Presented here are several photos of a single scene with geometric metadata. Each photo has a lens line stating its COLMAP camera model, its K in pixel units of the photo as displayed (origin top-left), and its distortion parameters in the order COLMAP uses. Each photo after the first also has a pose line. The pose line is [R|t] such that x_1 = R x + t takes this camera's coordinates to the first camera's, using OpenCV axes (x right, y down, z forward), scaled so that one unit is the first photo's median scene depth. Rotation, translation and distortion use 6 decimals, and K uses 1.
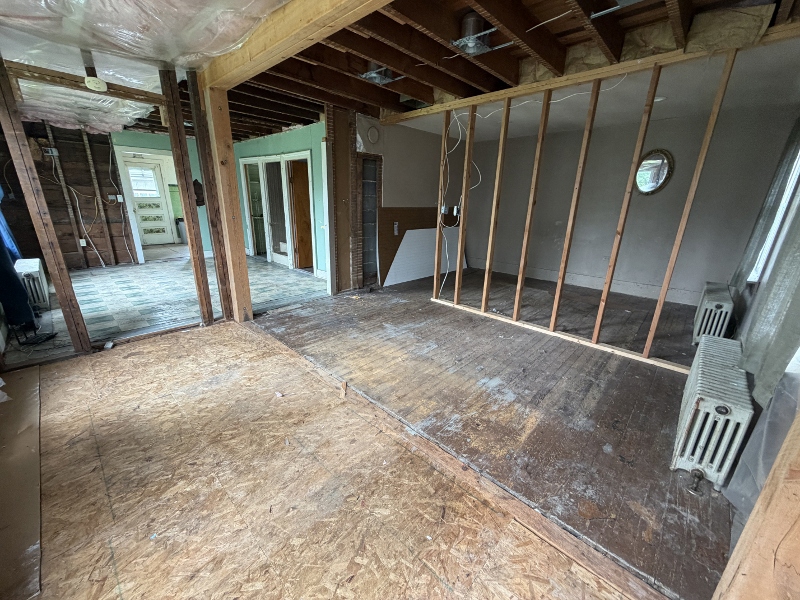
lens RADIAL K [[318.9, 0, 394.2], [0, 318.9, 300.7], [0, 0, 1]] dist [0.000783, 0.000316]
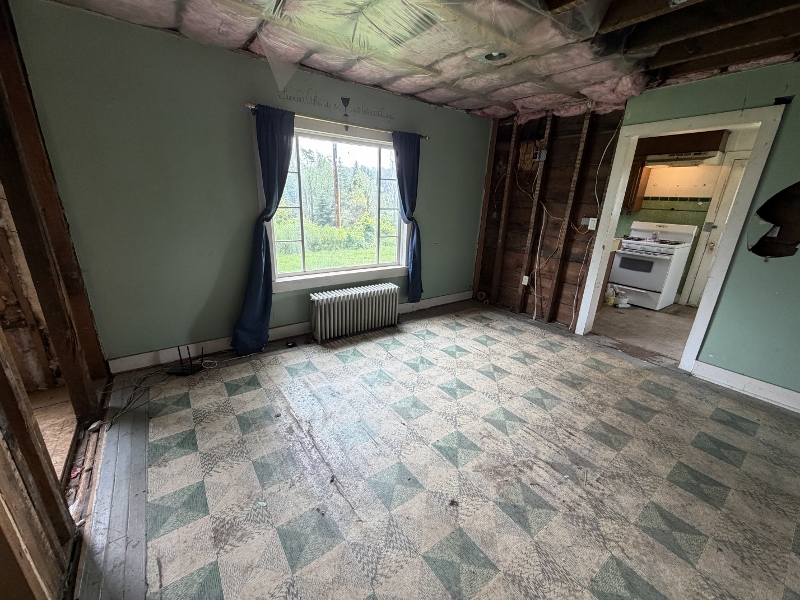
lens RADIAL K [[318.9, 0, 398.7], [0, 318.9, 298.6], [0, 0, 1]] dist [0.000783, 0.000316]
pose [[-0.178154, 0.269616, -0.946345, -0.370238], [-0.335730, 0.887367, 0.316016, -0.446871], [0.924958, 0.374016, -0.067569, 1.292851]]
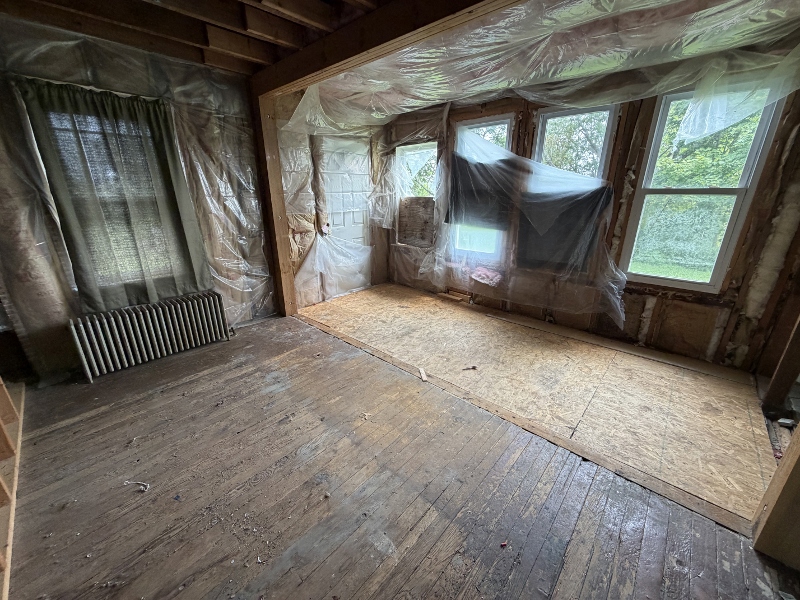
lens RADIAL K [[318.9, 0, 397.7], [0, 318.9, 297.5], [0, 0, 1]] dist [0.000783, 0.000316]
pose [[-0.999333, -0.009249, -0.035320, -0.020712], [-0.028310, 0.807183, 0.589622, -0.385521], [0.023056, 0.590229, -0.806907, 1.152602]]
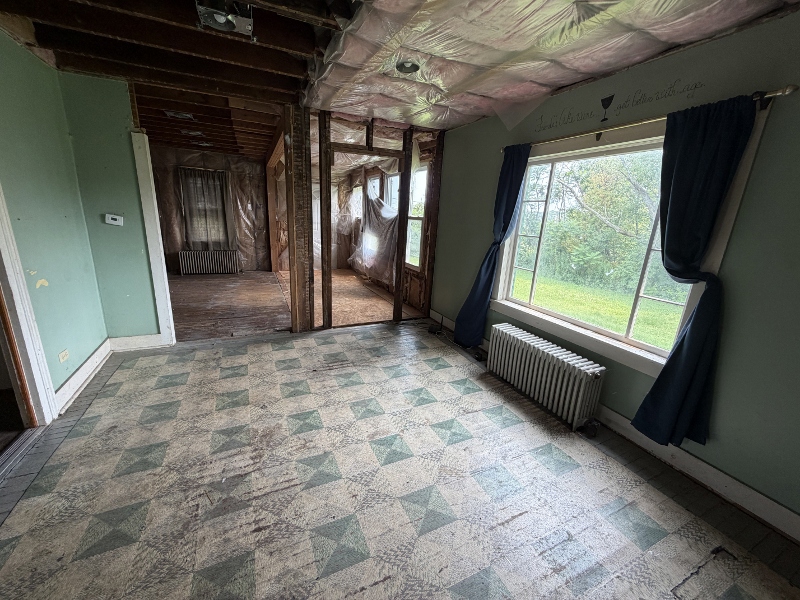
lens RADIAL K [[318.9, 0, 401.8], [0, 318.9, 302.5], [0, 0, 1]] dist [0.000783, 0.000316]
pose [[-0.932222, -0.163741, 0.322723, -1.190499], [0.037631, 0.843087, 0.536460, -0.618382], [-0.359924, 0.512244, -0.779783, 1.753936]]
